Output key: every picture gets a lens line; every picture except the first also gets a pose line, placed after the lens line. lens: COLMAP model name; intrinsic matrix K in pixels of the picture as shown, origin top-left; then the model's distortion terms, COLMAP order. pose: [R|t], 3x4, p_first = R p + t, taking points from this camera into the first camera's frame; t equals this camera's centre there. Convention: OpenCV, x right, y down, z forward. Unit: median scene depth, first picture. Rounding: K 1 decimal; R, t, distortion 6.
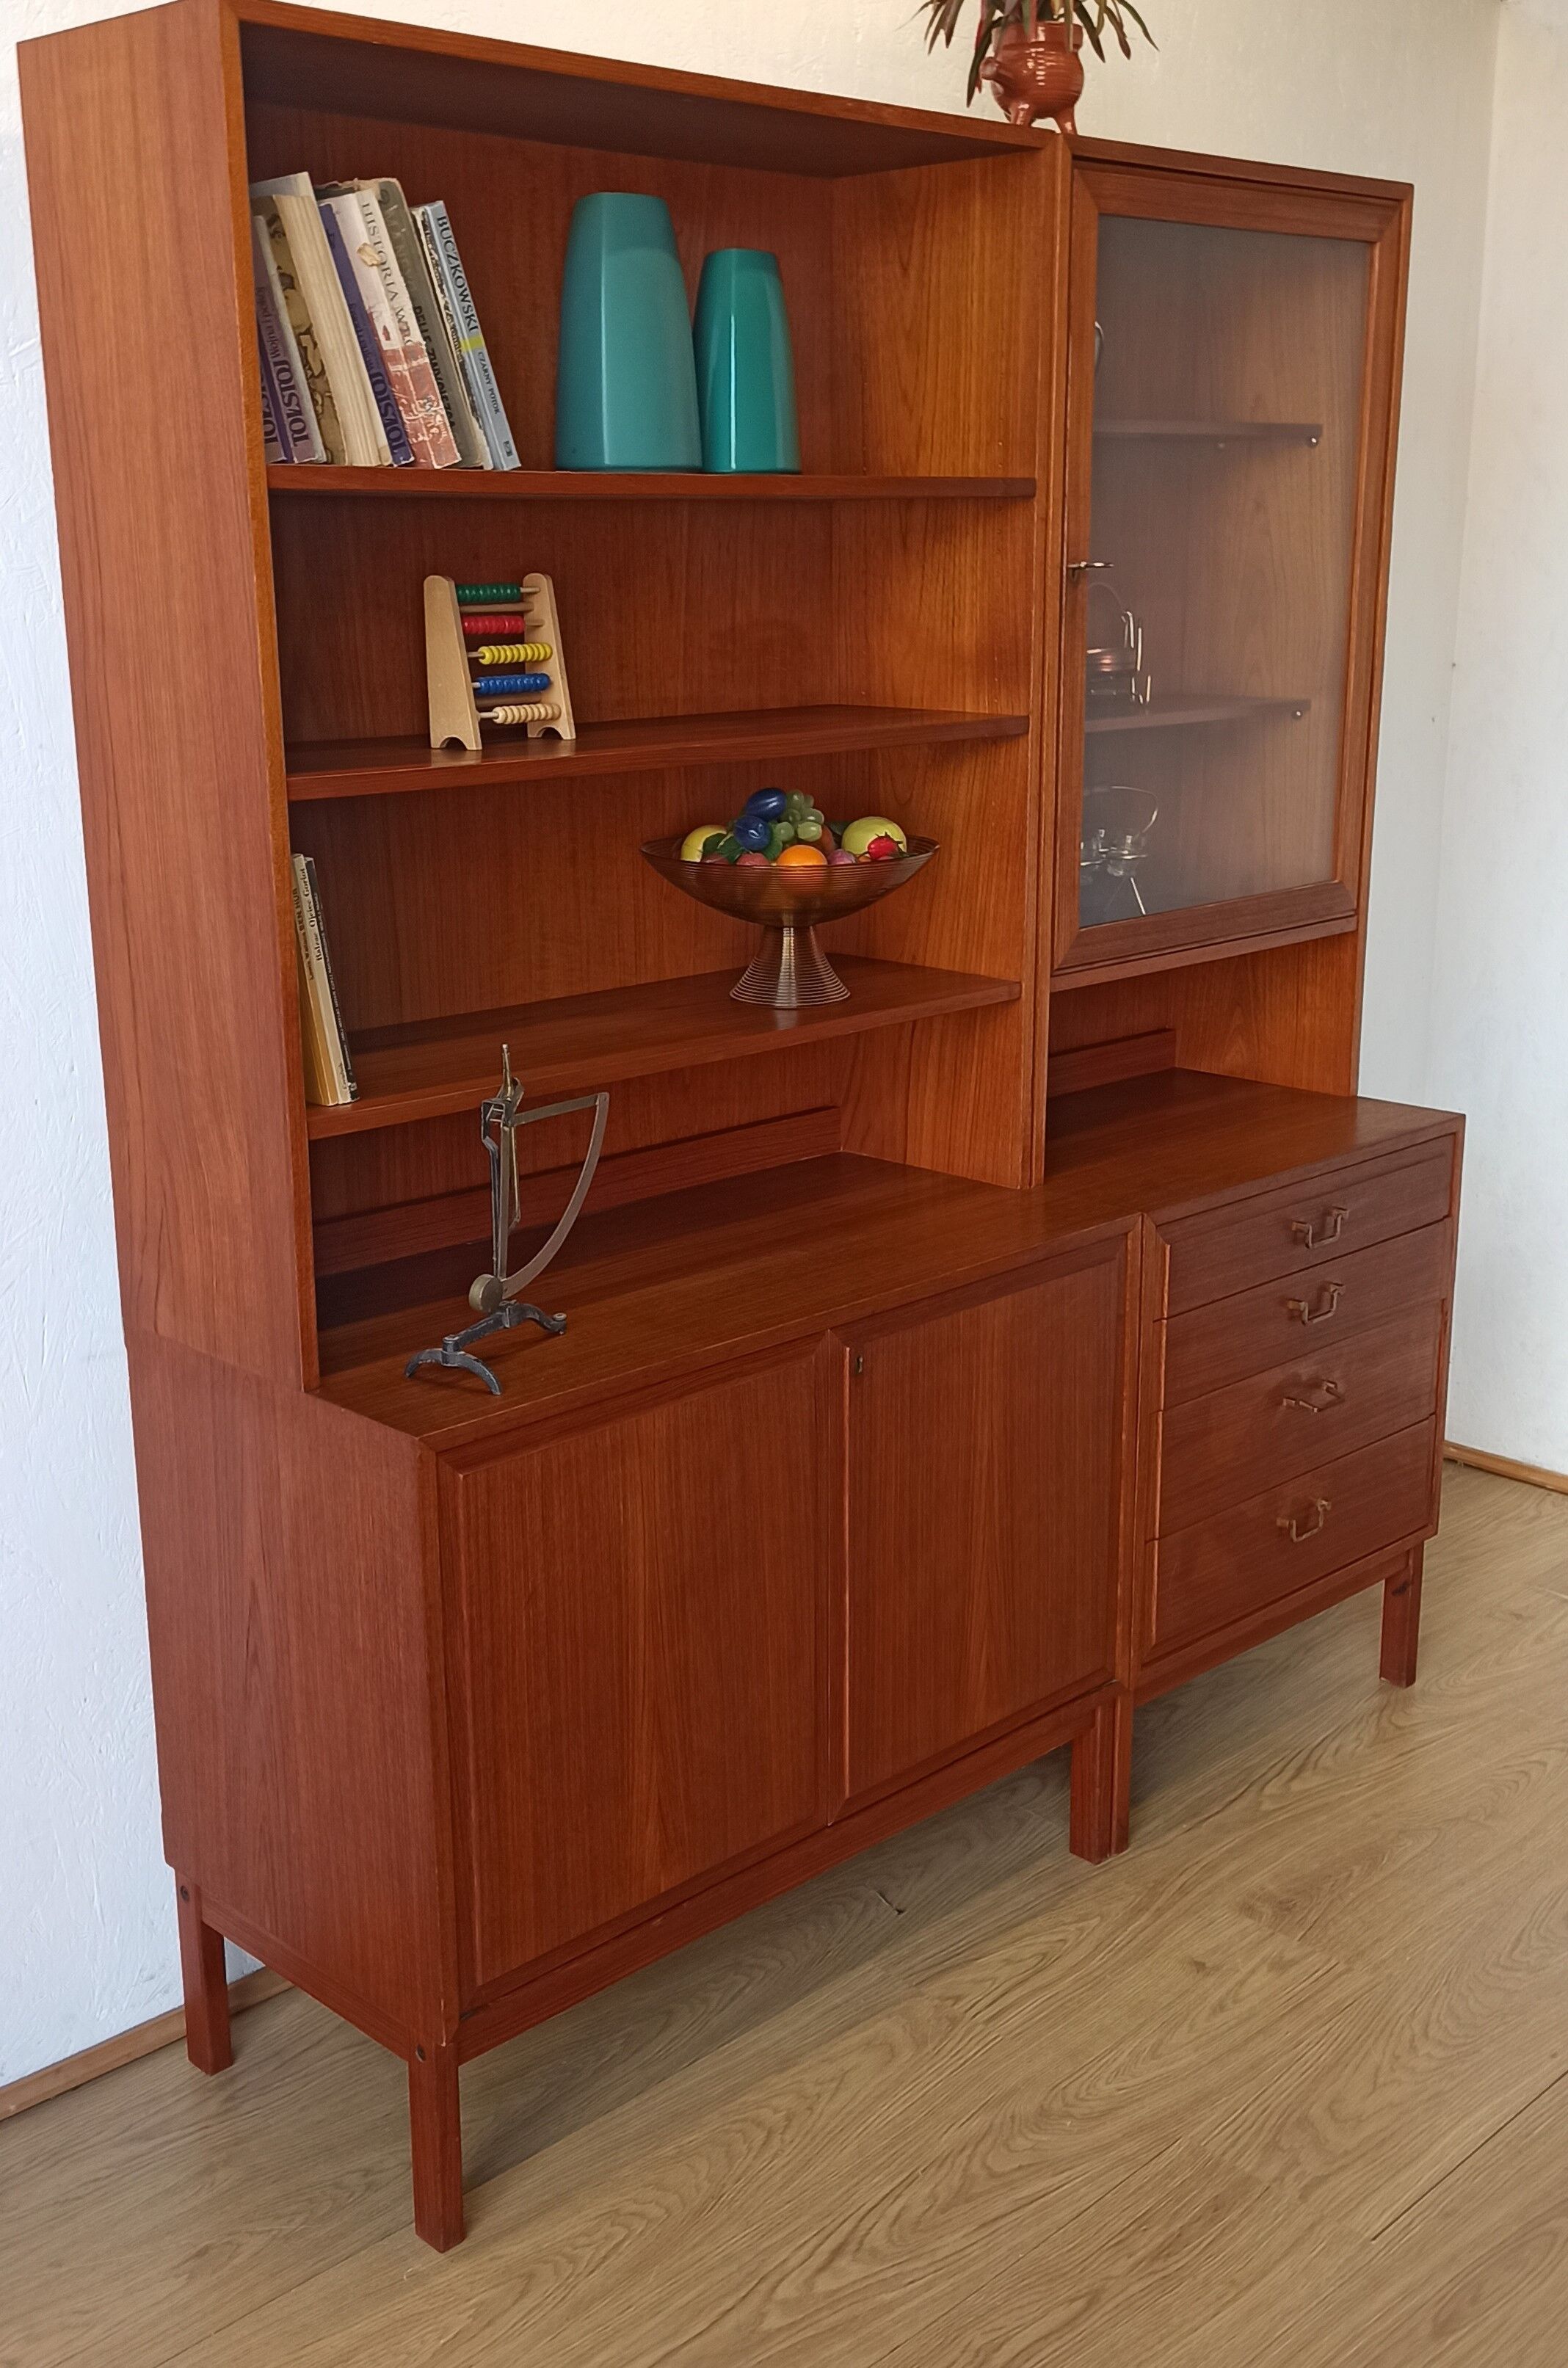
lens RADIAL K [[2482.9, 0, 790.7], [0, 2482.9, 1220.7], [0, 0, 1]] dist [0.060299, -0.044495]
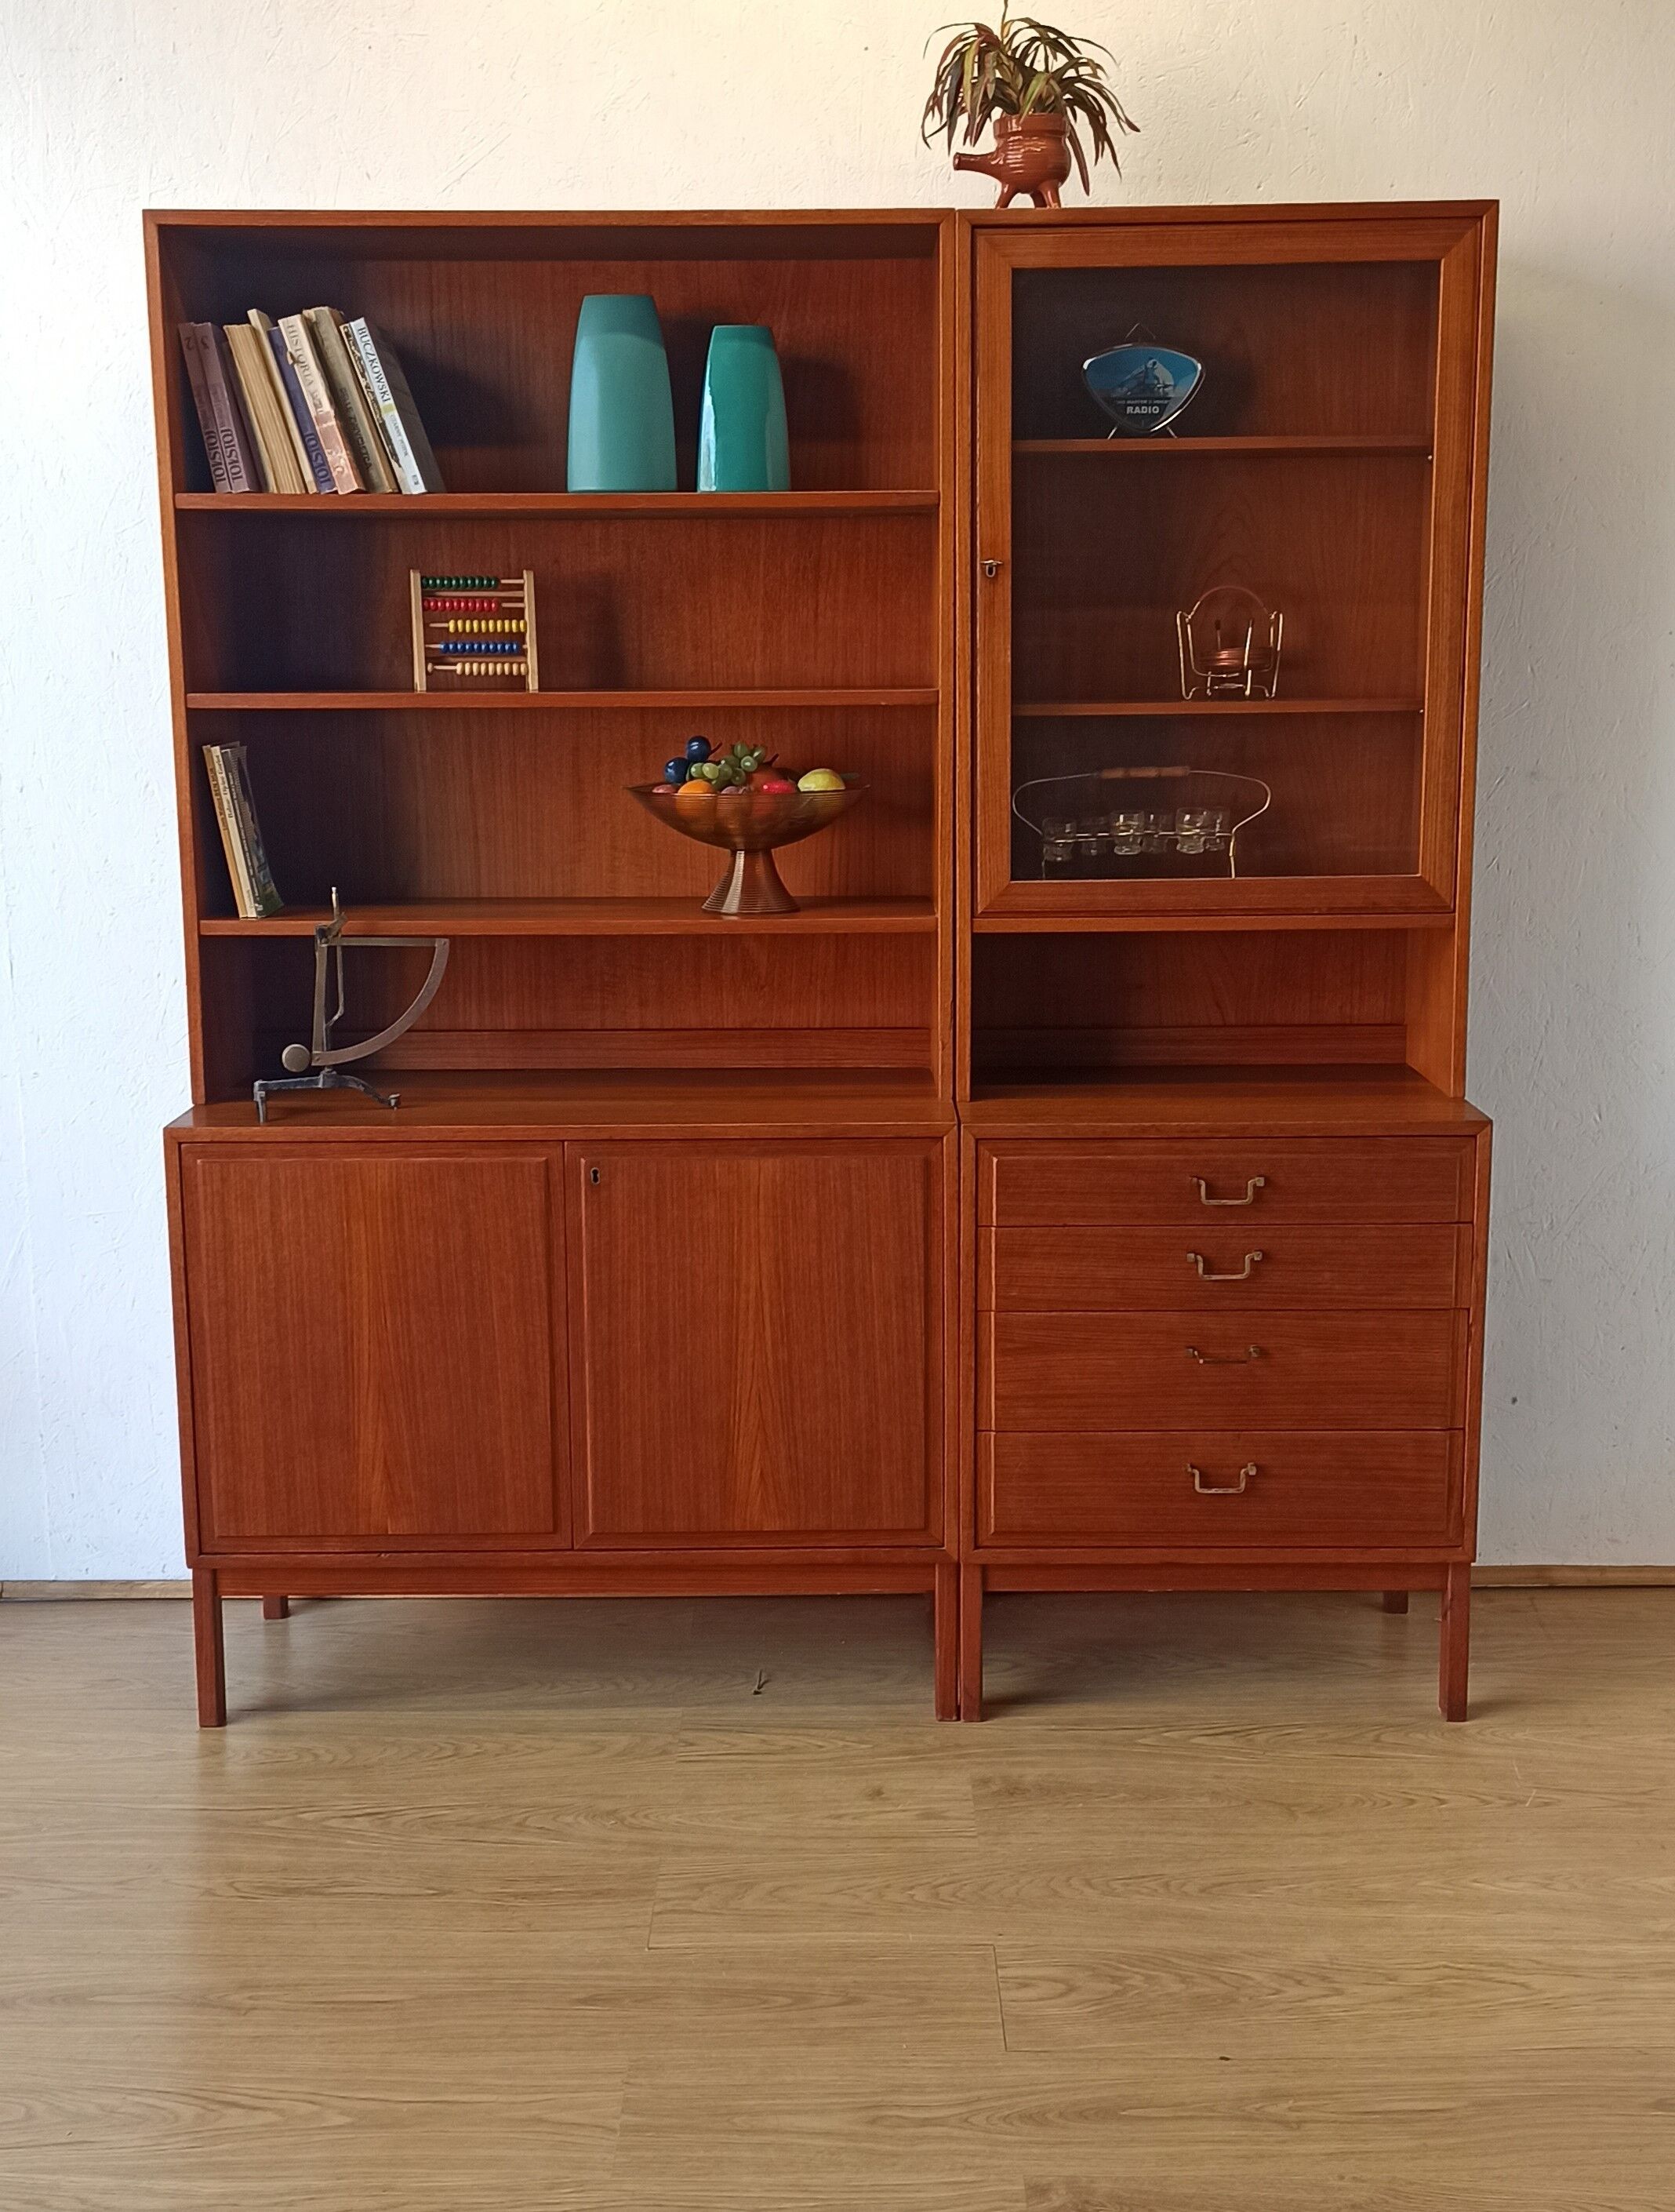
lens RADIAL K [[2633.9, 0, 842.9], [0, 2633.9, 1134.4], [0, 0, 1]] dist [0.062563, -0.017111]
pose [[0.708014, 0.128284, -0.694448, 1.049881], [-0.185058, 0.982702, -0.007140, 0.022640], [0.681520, 0.133568, 0.719507, 0.112575]]
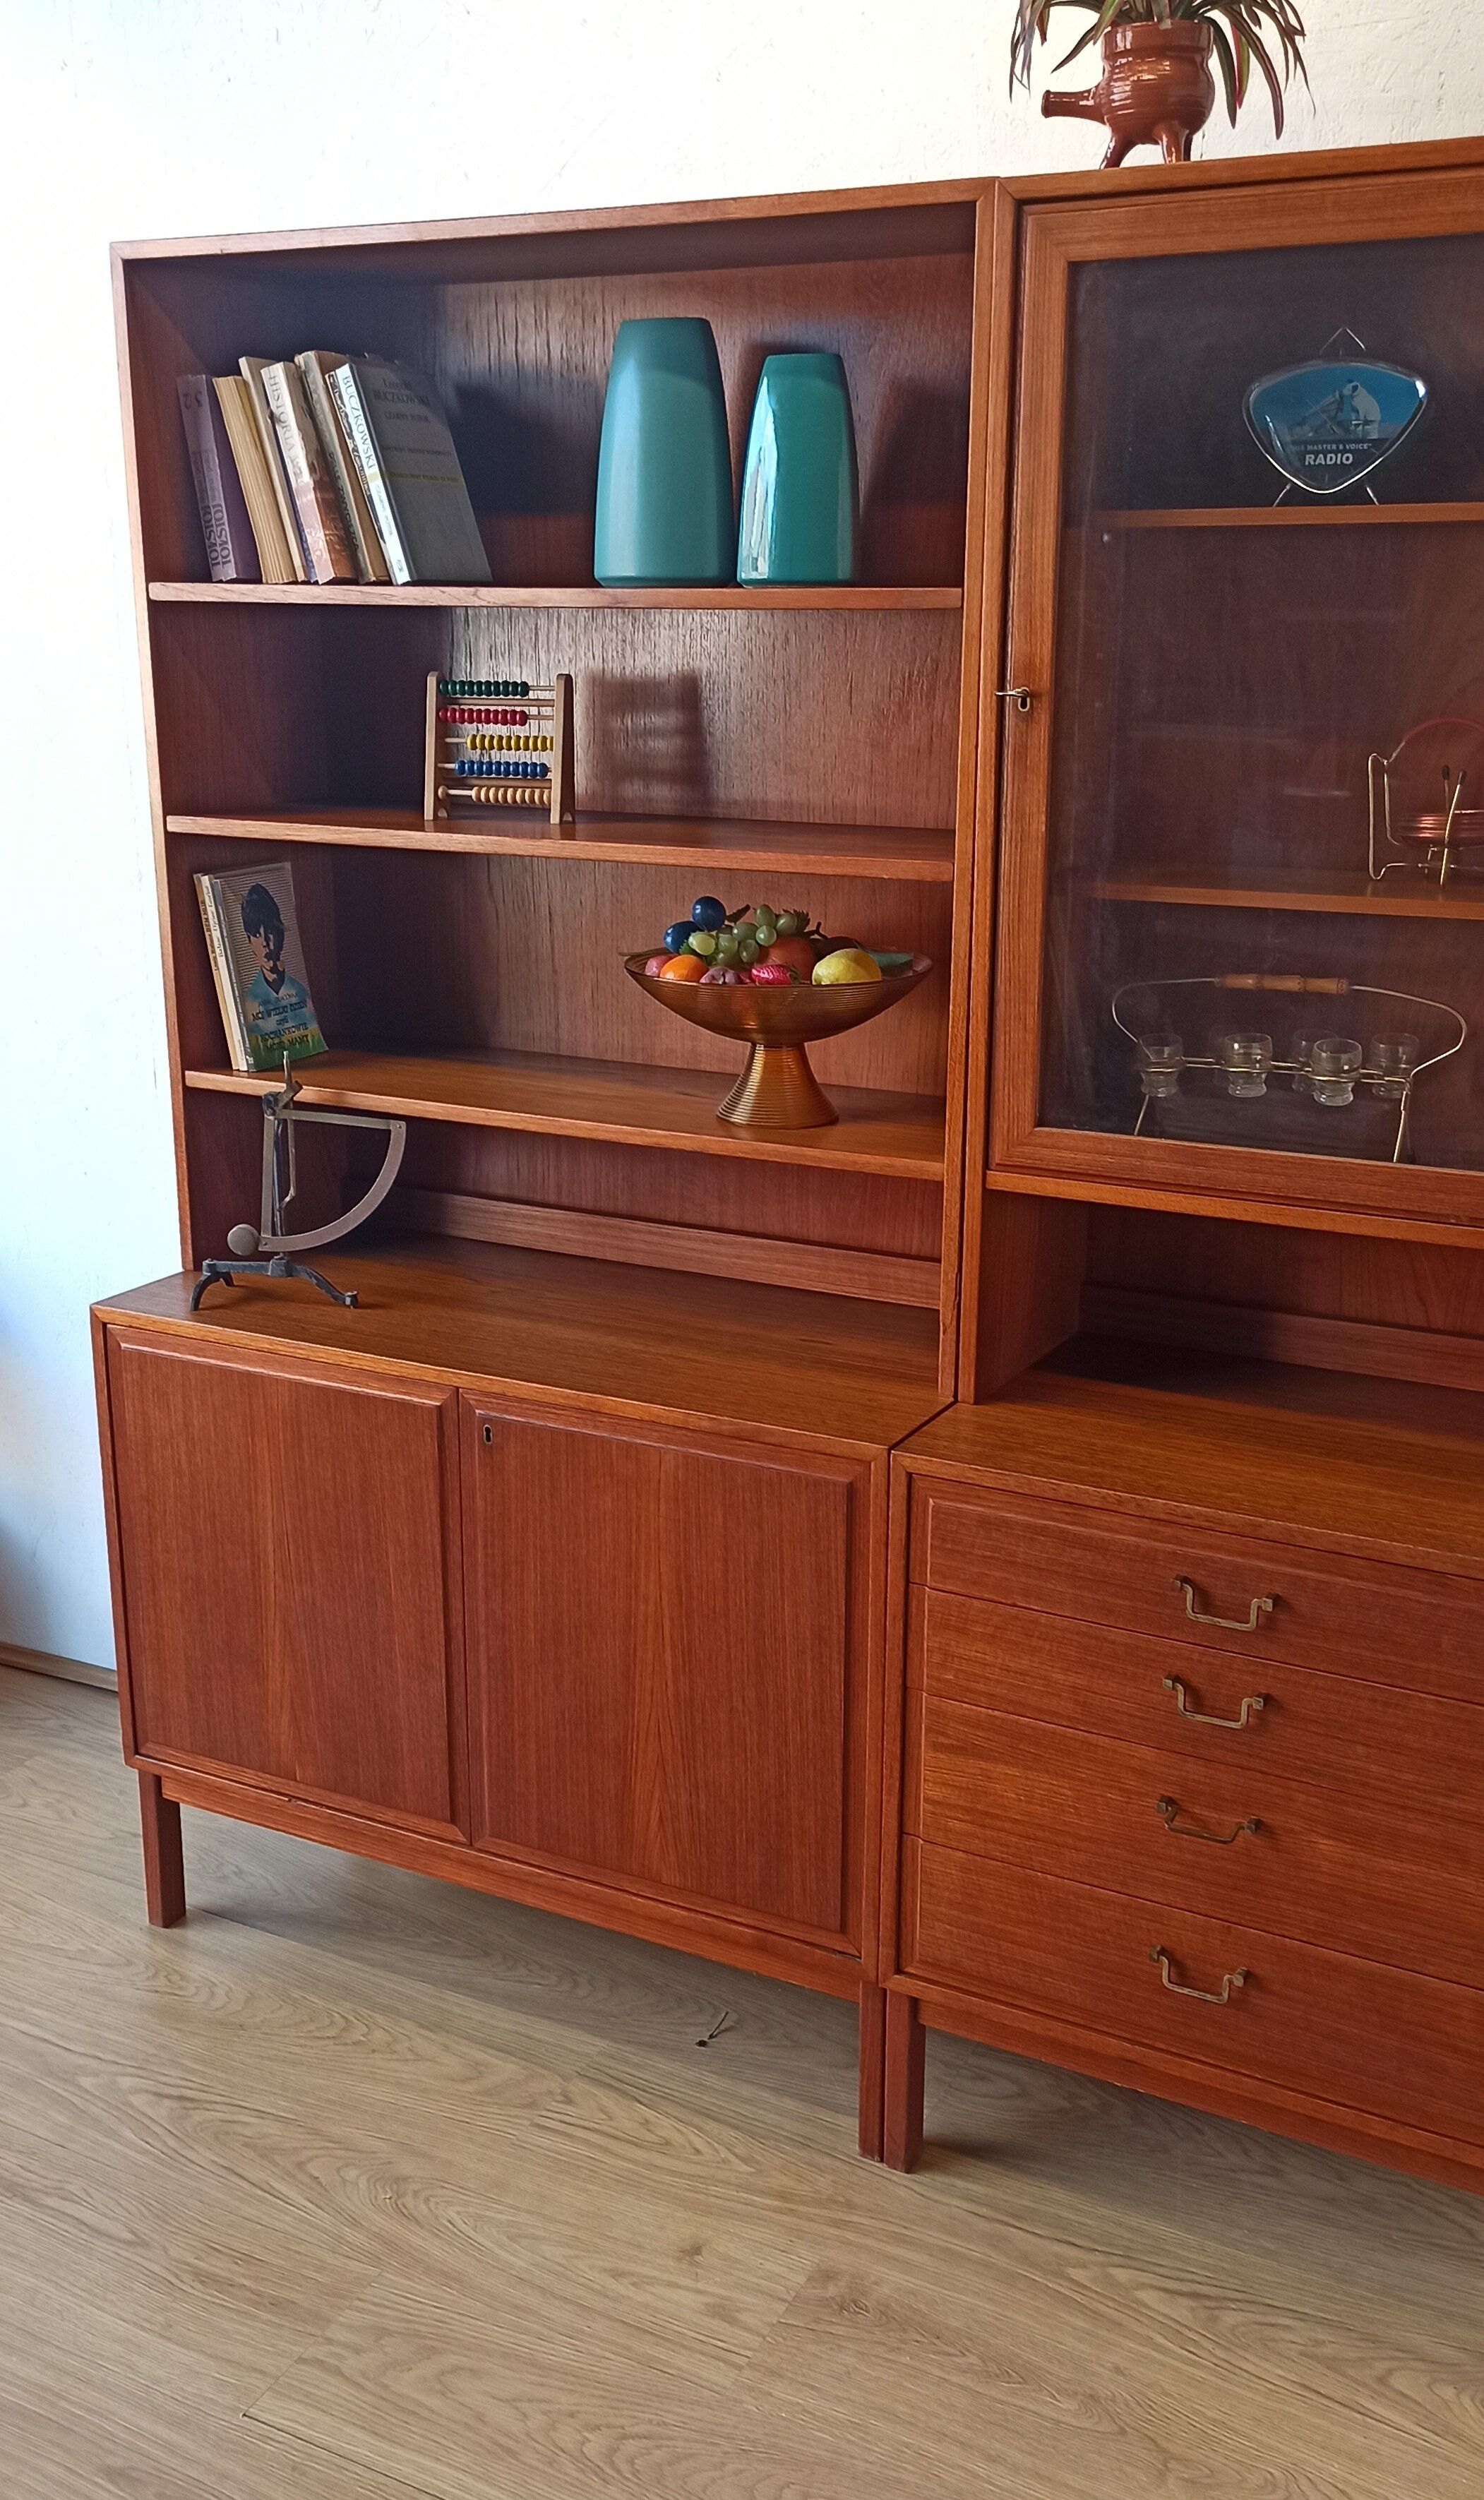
lens RADIAL K [[2389.4, 0, 735.9], [0, 2389.4, 1322.8], [0, 0, 1]] dist [0.074477, -0.076445]
pose [[0.292609, 0.286380, -0.912341, 0.970864], [-0.259980, 0.941986, 0.212304, -0.230301], [0.920212, 0.175069, 0.350087, 0.731282]]
